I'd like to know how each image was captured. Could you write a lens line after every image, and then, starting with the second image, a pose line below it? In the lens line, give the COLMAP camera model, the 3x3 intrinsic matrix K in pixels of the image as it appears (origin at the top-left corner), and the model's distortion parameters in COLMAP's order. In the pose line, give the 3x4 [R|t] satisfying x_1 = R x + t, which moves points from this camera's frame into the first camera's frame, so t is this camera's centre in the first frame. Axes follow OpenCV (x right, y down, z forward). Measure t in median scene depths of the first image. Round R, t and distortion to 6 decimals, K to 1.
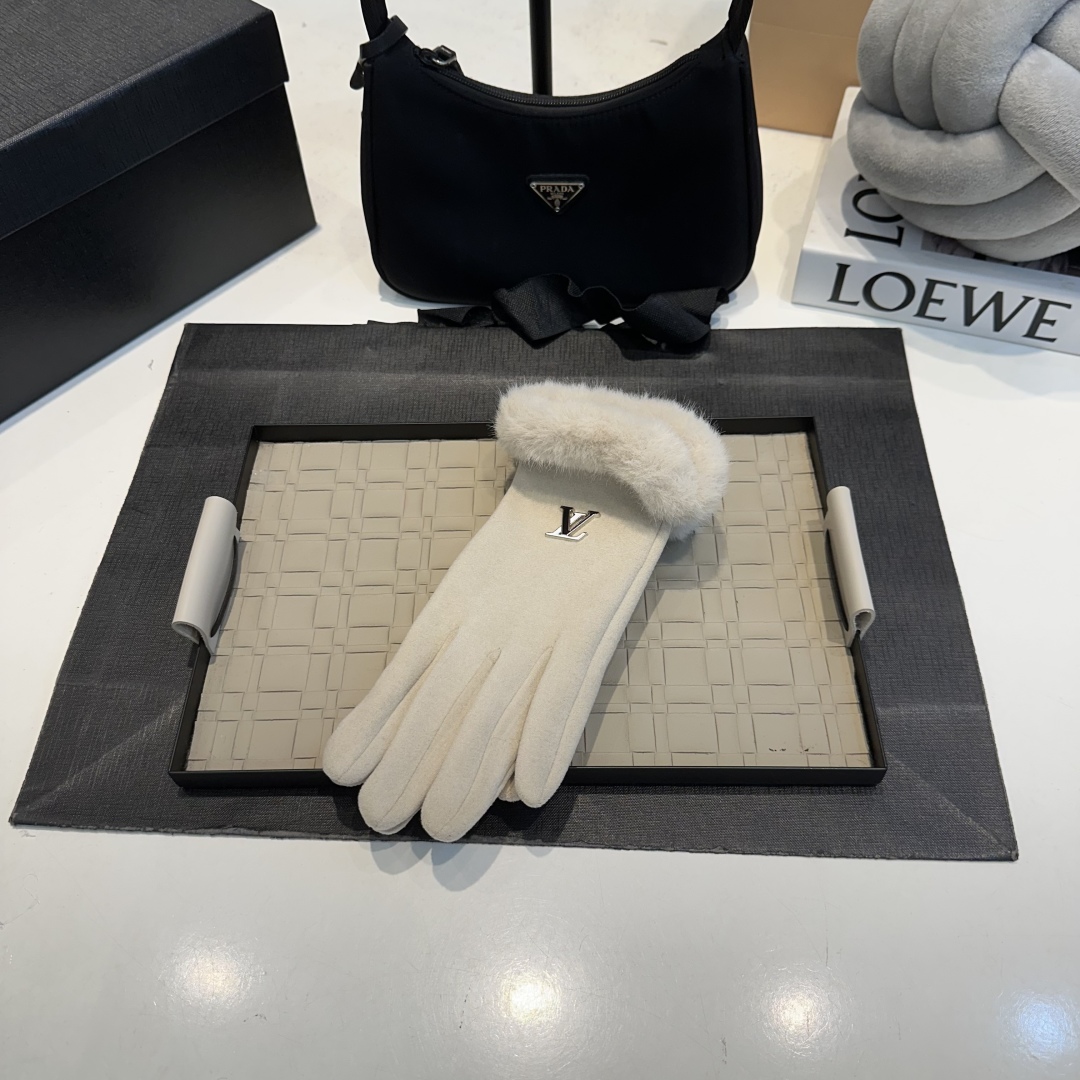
lens RADIAL K [[1087.4, 0, 530.7], [0, 1087.4, 555.0], [0, 0, 1]] dist [-0.029658, 0.000000]
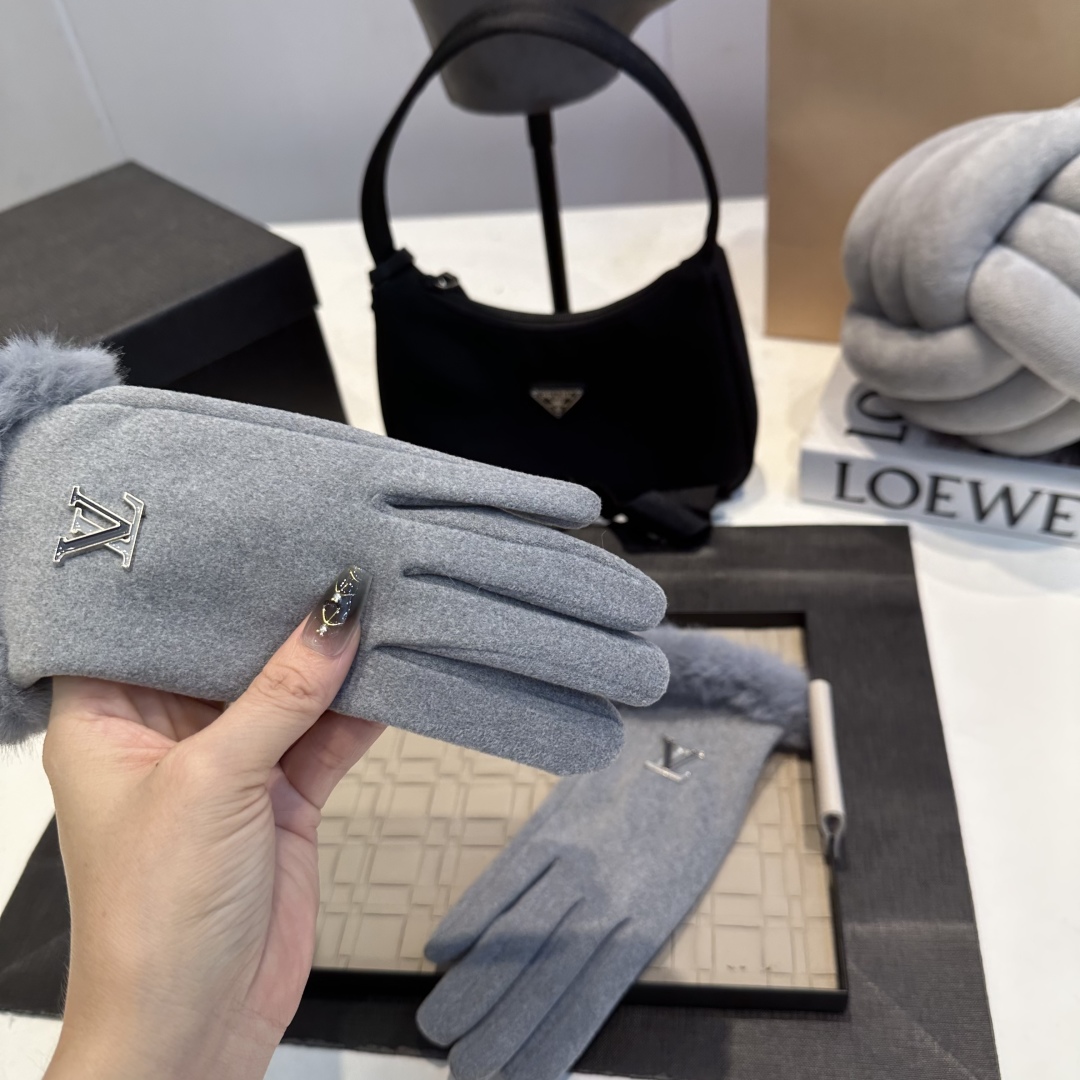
lens RADIAL K [[1087.4, 0, 559.2], [0, 1087.4, 543.9], [0, 0, 1]] dist [-0.029658, 0.000000]
pose [[0.992093, -0.003542, -0.125454, 0.165874], [-0.023372, 0.976901, -0.212409, 0.025216], [0.123309, 0.213661, 0.969094, 0.017186]]
